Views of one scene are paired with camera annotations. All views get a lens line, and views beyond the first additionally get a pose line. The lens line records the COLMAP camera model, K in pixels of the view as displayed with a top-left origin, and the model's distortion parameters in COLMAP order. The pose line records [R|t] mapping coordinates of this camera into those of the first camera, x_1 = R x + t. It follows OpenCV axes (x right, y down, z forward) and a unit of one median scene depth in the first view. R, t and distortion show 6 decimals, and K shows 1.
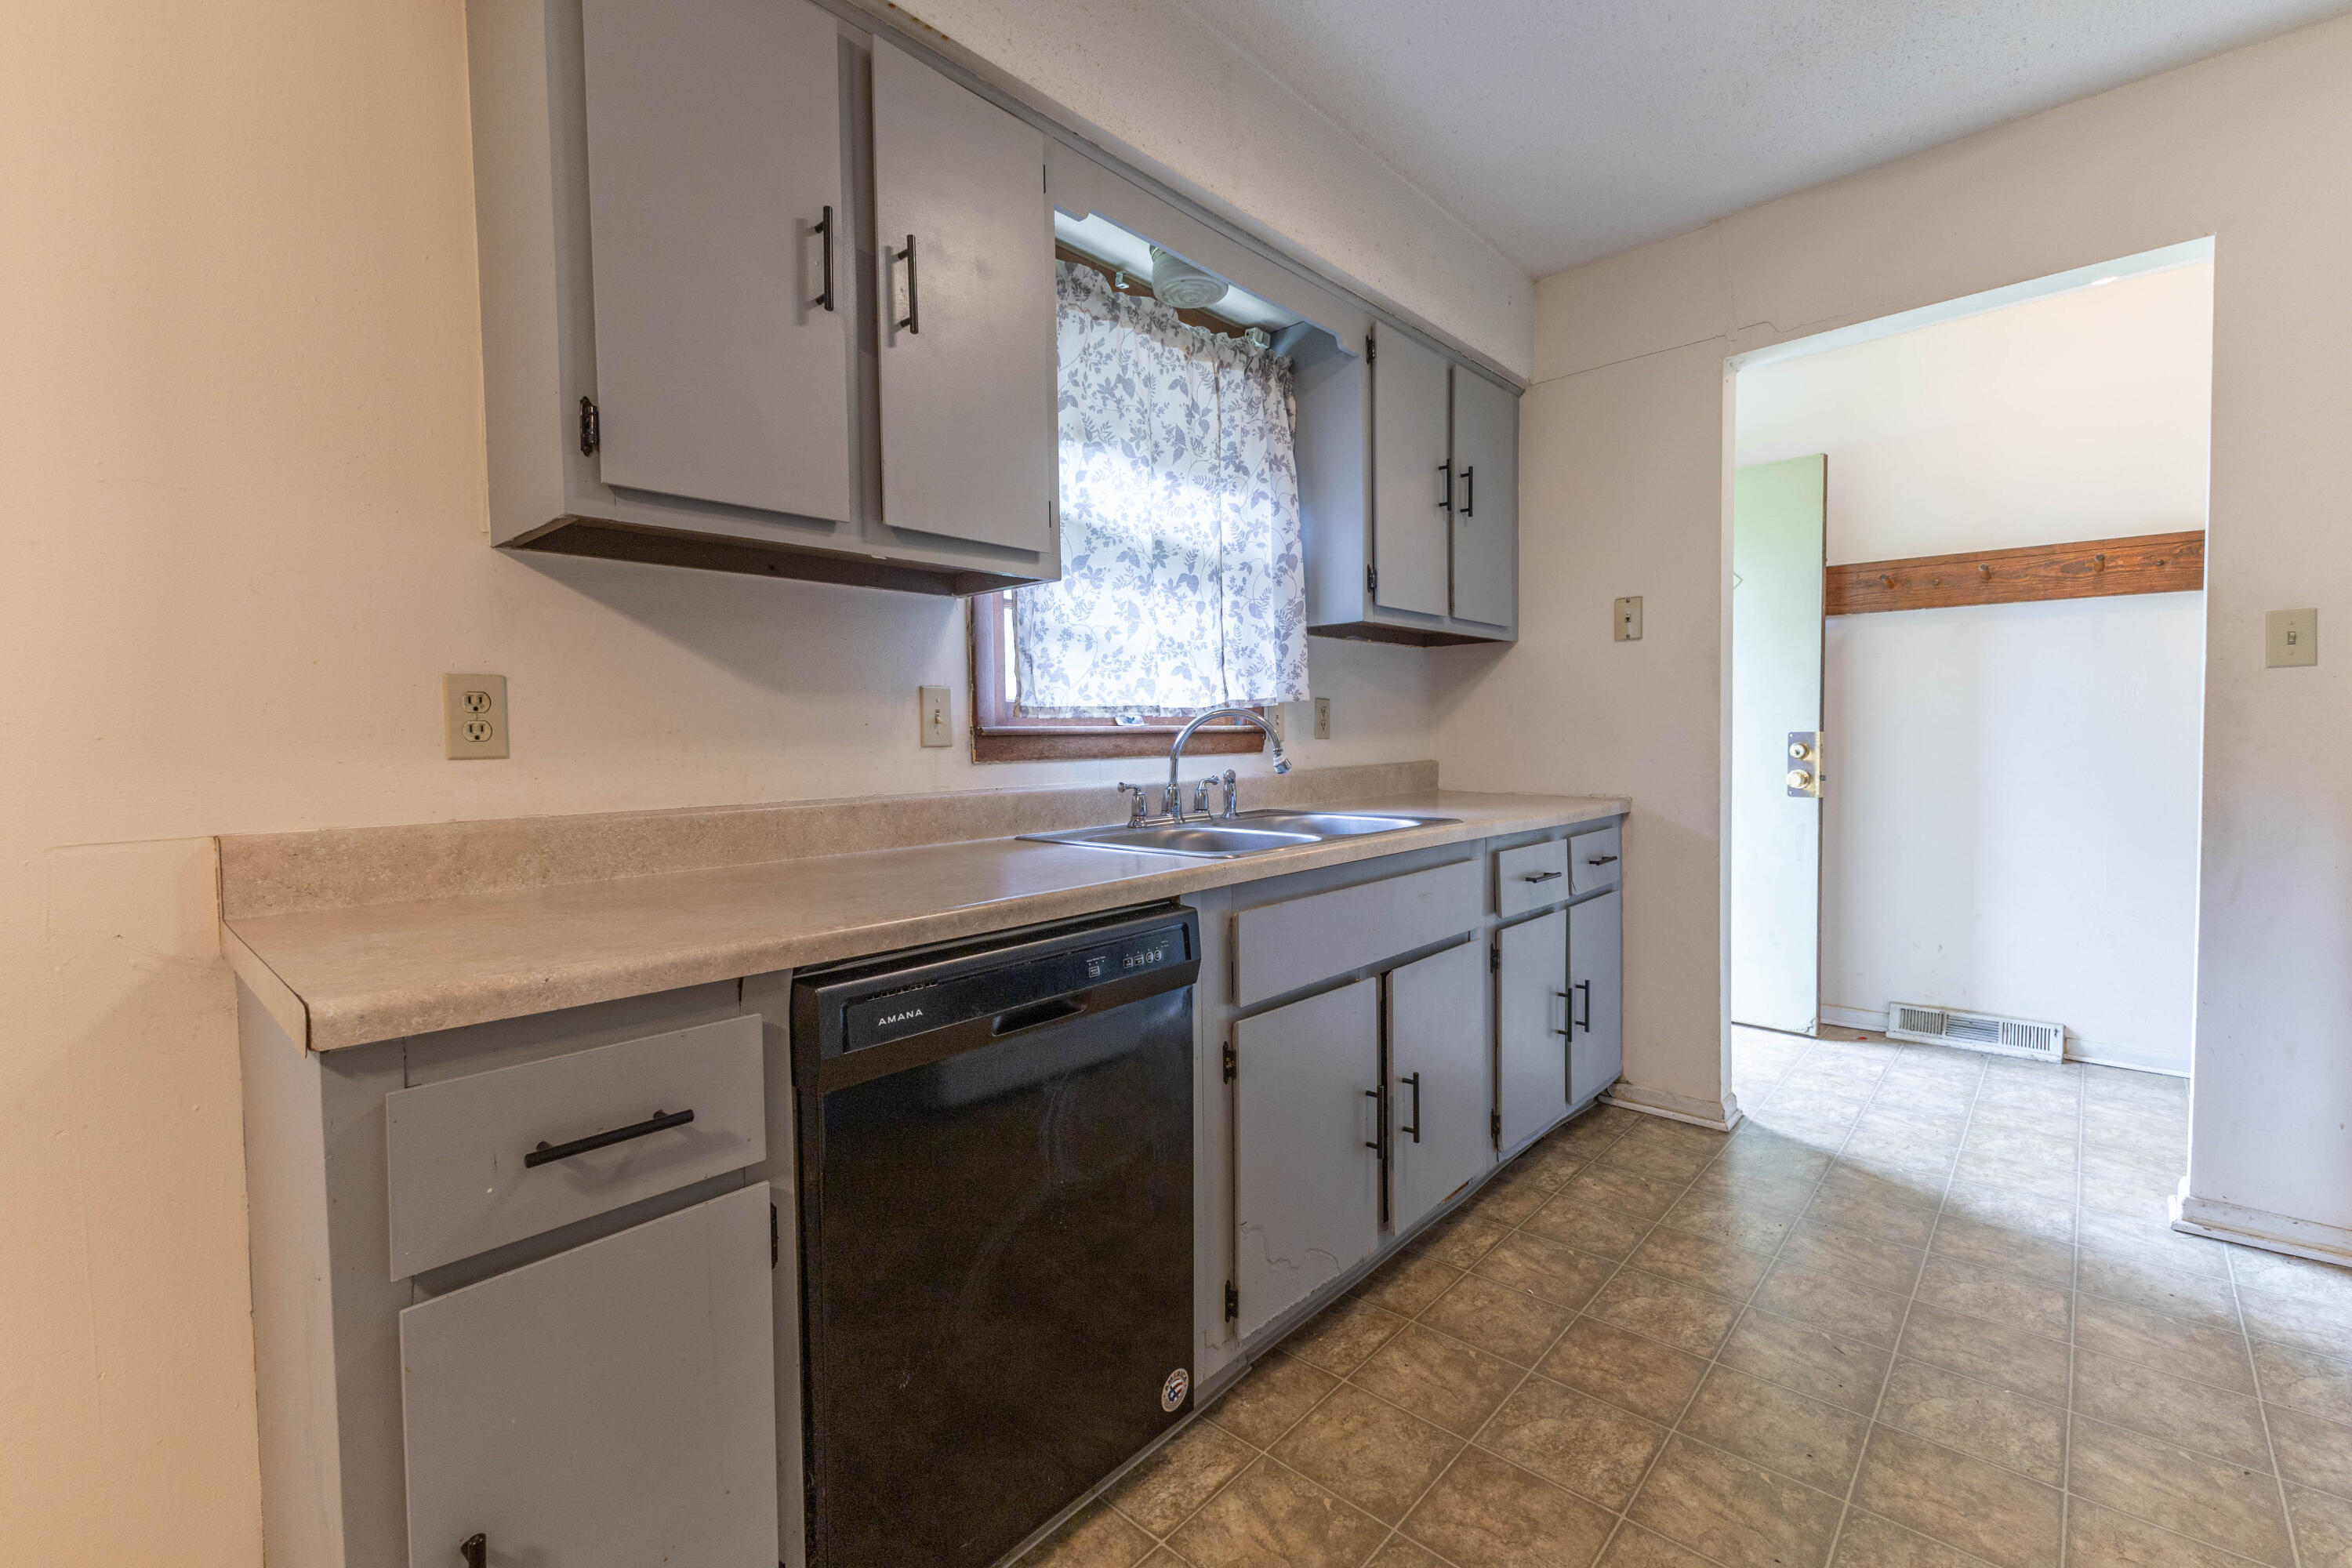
lens RADIAL K [[1011.3, 0, 1188.8], [0, 1011.3, 767.2], [0, 0, 1]] dist [0.015508, -0.002933]
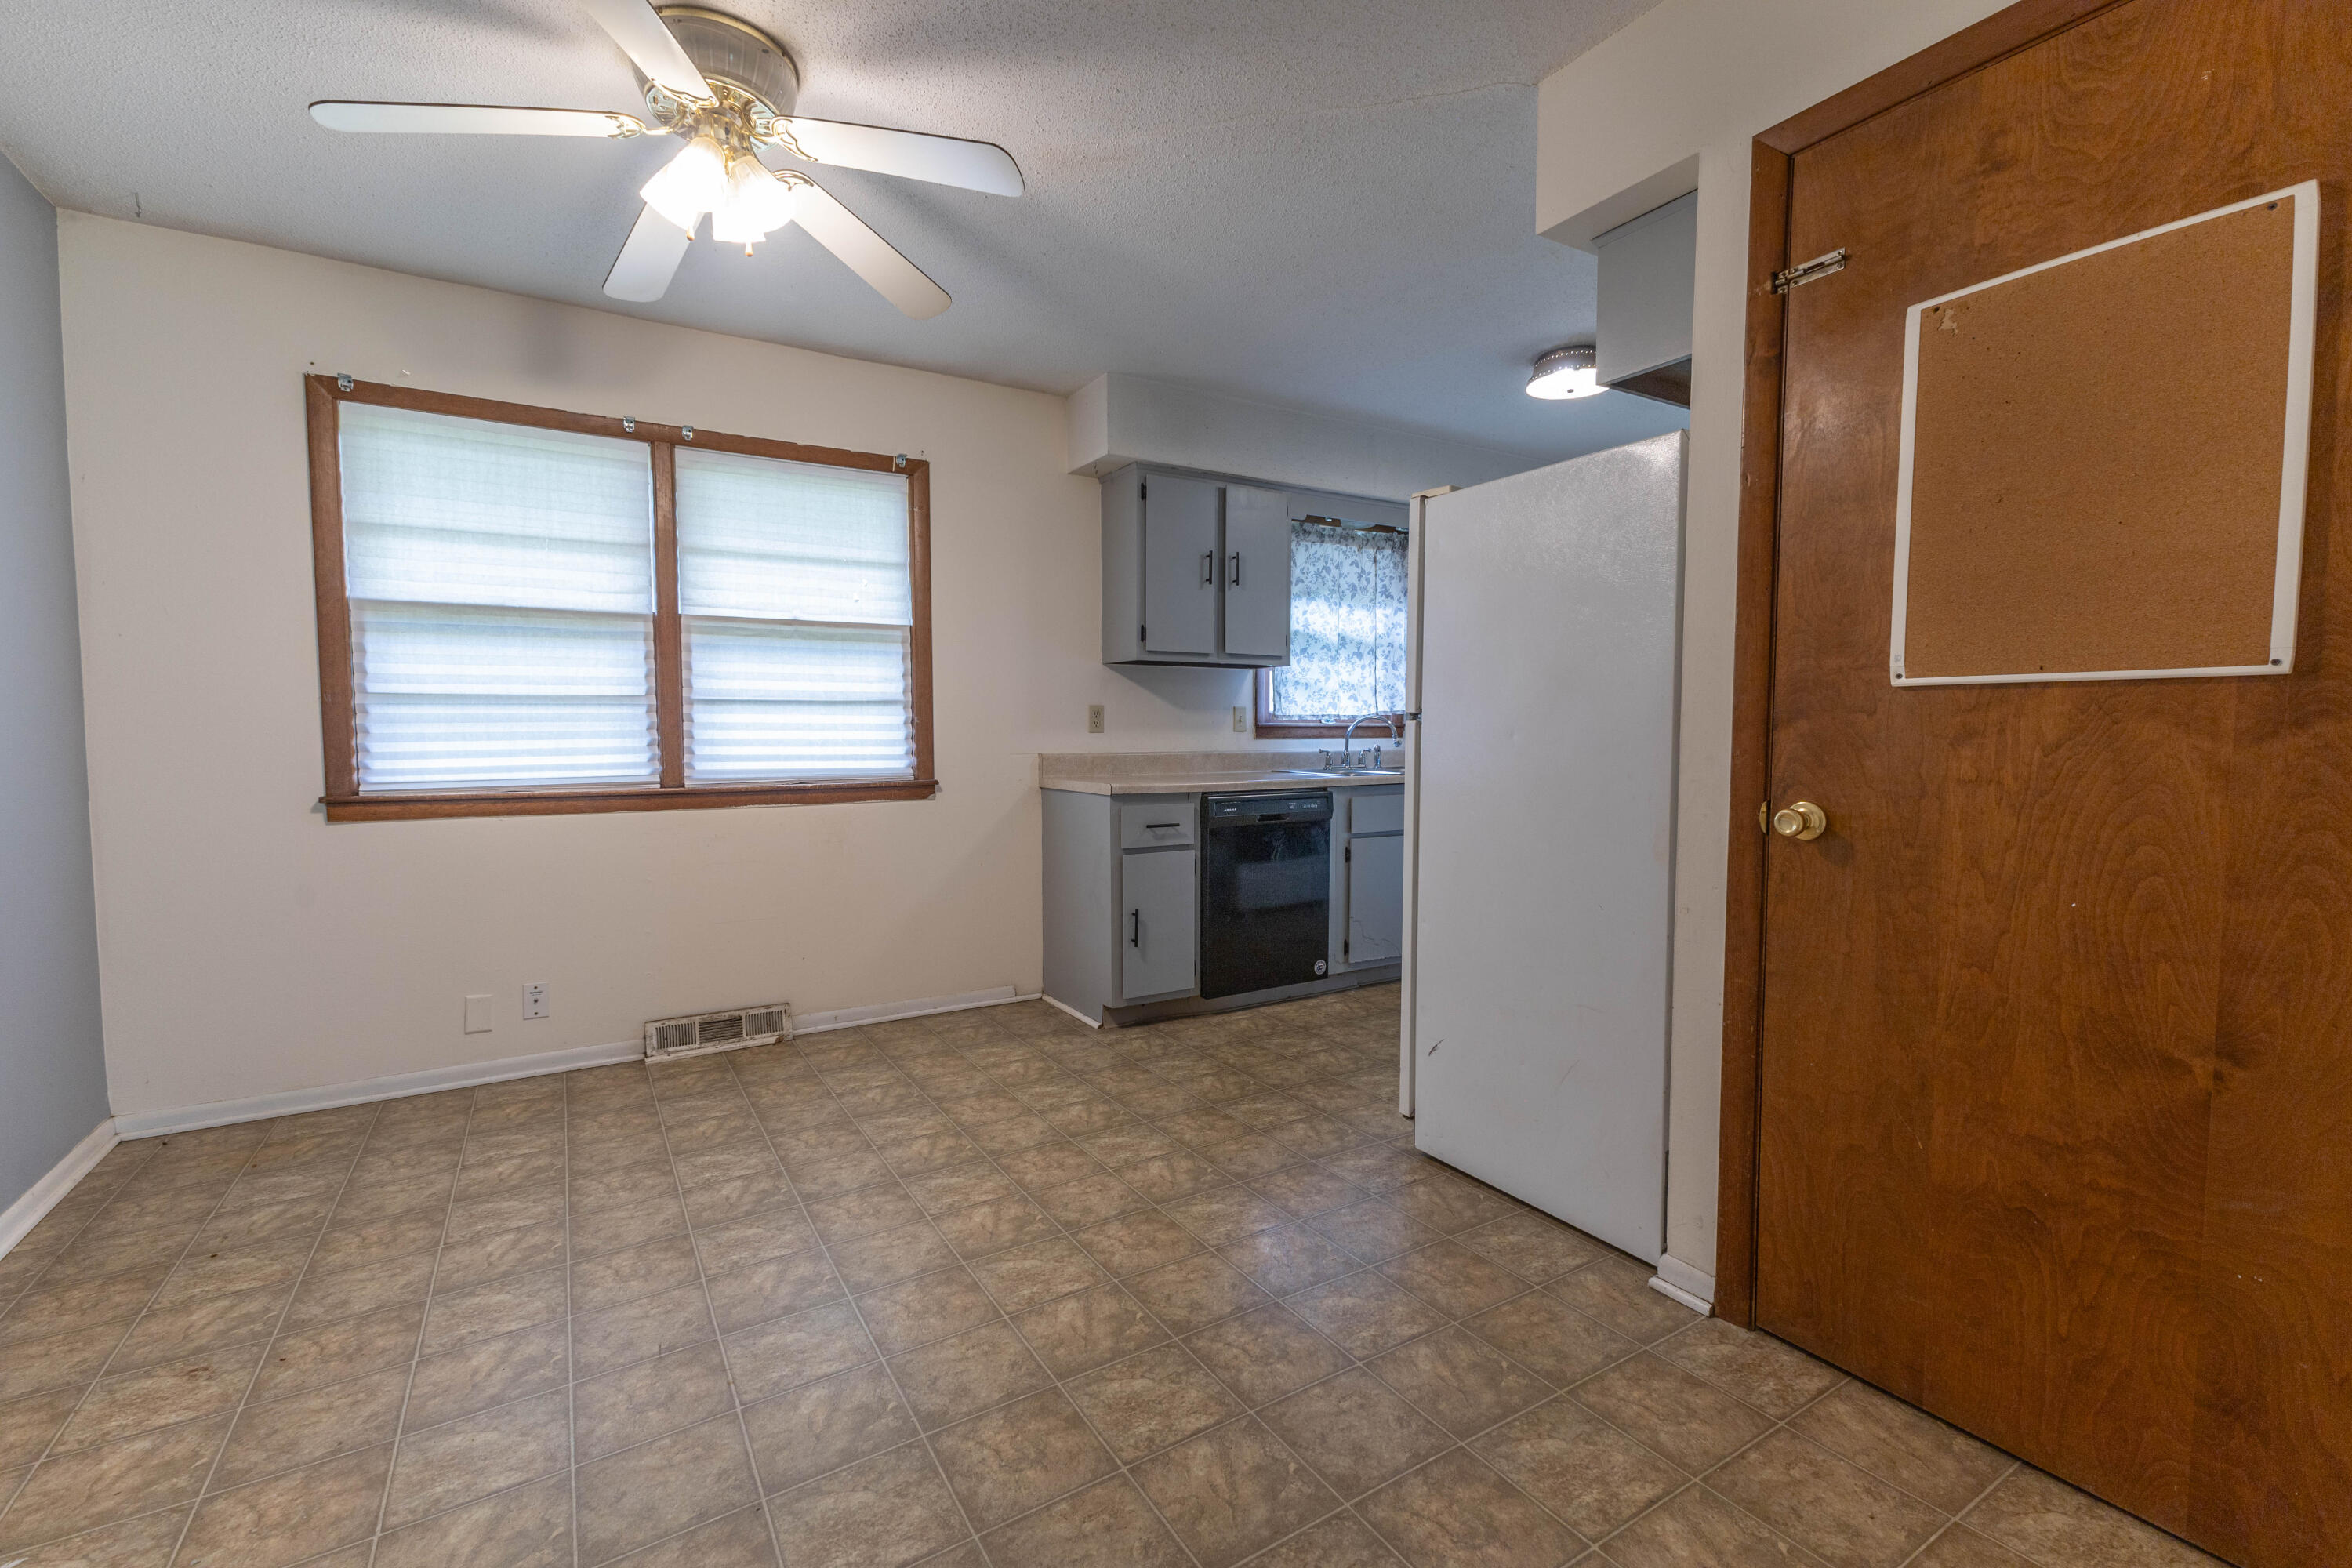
lens RADIAL K [[1011.3, 0, 1184.2], [0, 1011.3, 785.5], [0, 0, 1]] dist [0.015508, -0.002933]
pose [[0.958394, 0.031205, -0.283738, 0.285800], [-0.023361, 0.999247, 0.030990, 0.033901], [0.284491, -0.023073, 0.958401, -1.238456]]
